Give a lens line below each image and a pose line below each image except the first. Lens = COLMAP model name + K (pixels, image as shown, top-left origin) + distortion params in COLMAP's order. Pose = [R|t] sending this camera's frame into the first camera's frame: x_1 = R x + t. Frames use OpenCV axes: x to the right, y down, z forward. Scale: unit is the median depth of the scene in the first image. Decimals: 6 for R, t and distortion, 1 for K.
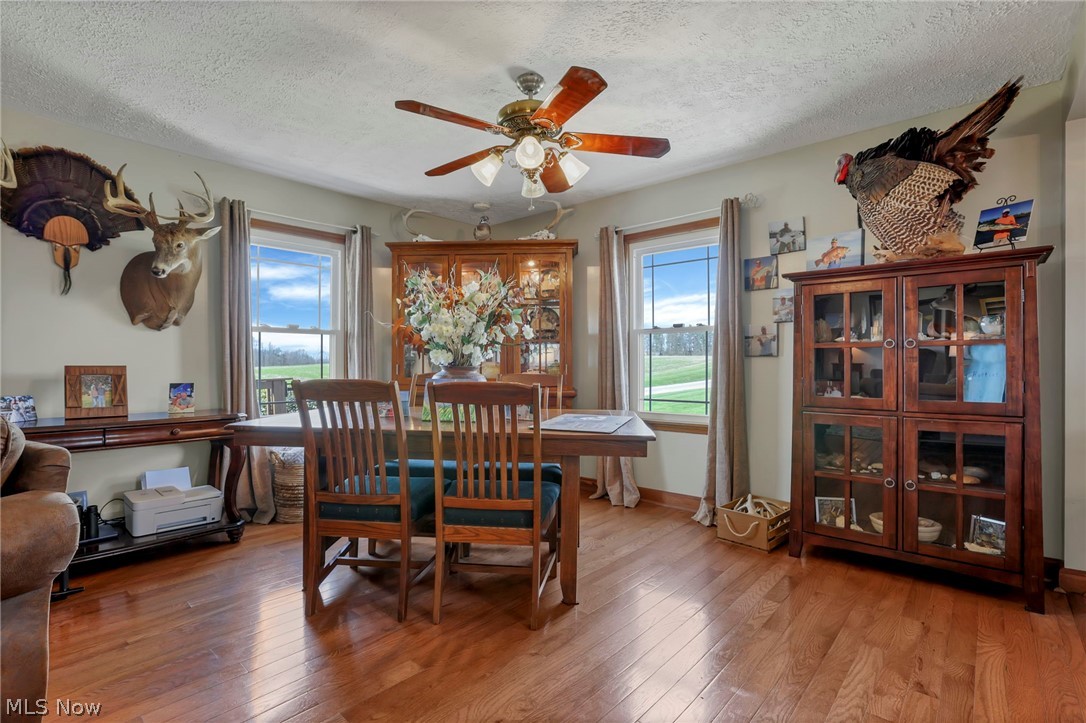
lens RADIAL K [[509.8, 0, 548.9], [0, 509.8, 354.4], [0, 0, 1]] dist [-0.044189, 0.020240]
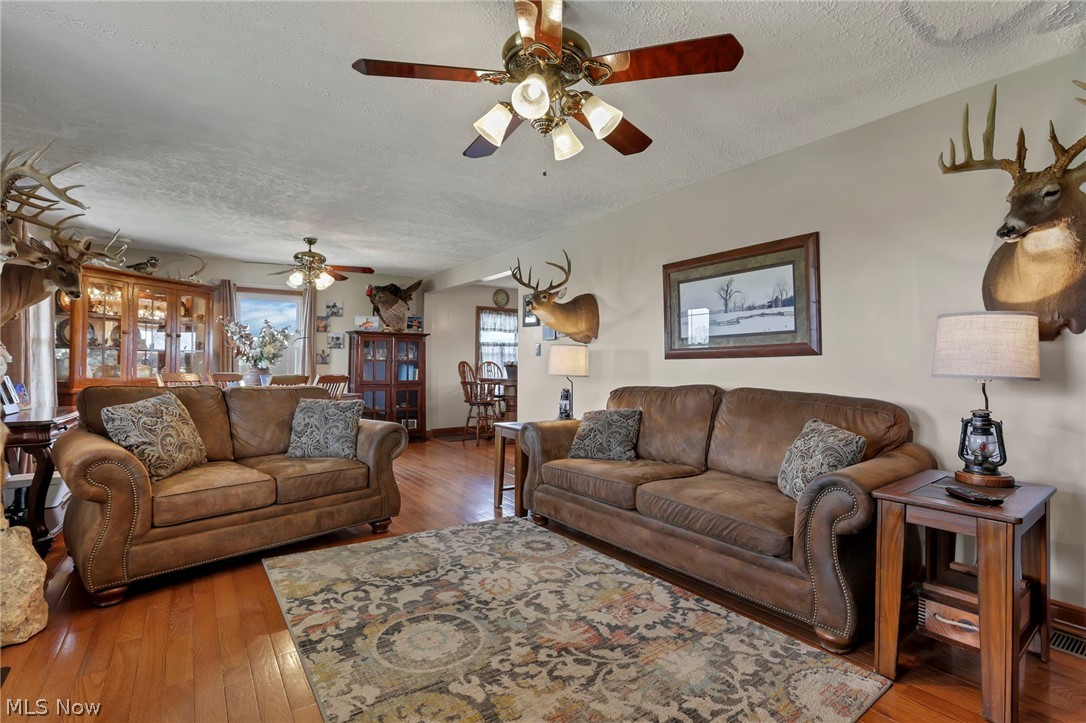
lens RADIAL K [[514.4, 0, 543.0], [0, 514.4, 361.5], [0, 0, 1]] dist [-0.049266, 0.025580]
pose [[0.233808, 0.011442, 0.972215, -1.873033], [-0.018903, 0.999795, -0.007221, -0.011578], [-0.972099, -0.016690, 0.233976, -0.500340]]
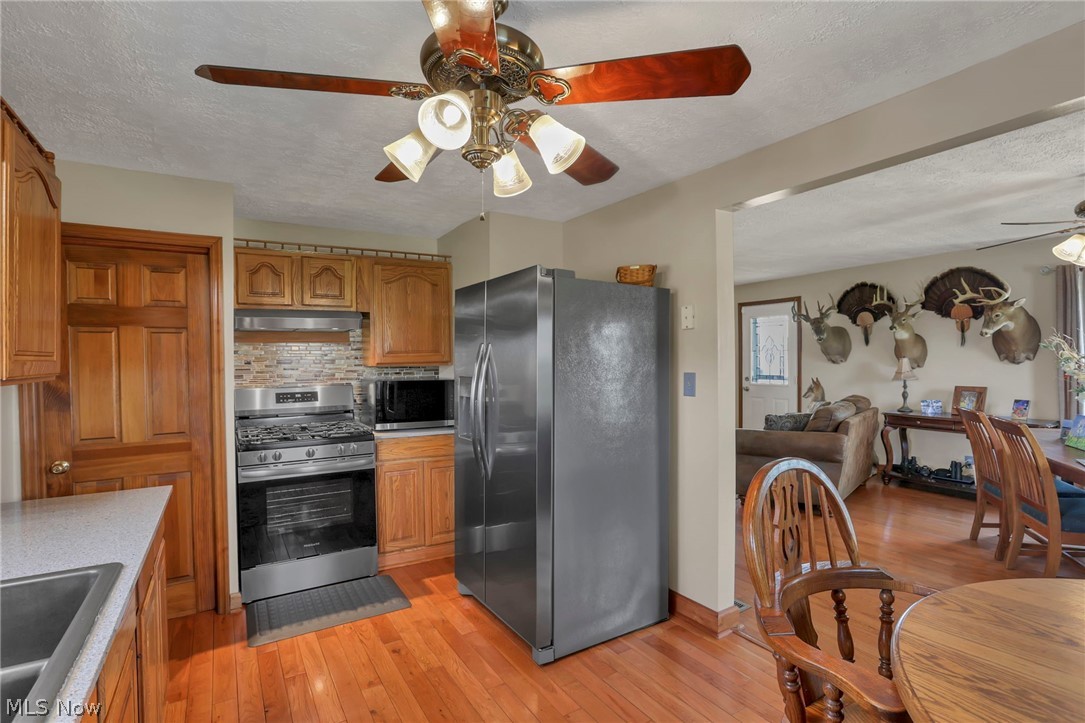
lens RADIAL K [[513.9, 0, 542.5], [0, 513.9, 361.5], [0, 0, 1]] dist [-0.049266, 0.025580]
pose [[-0.287278, 0.011083, -0.957783, 1.240460], [0.028501, 0.999589, 0.003019, -0.114619], [0.957423, -0.026431, -0.287476, 0.057230]]
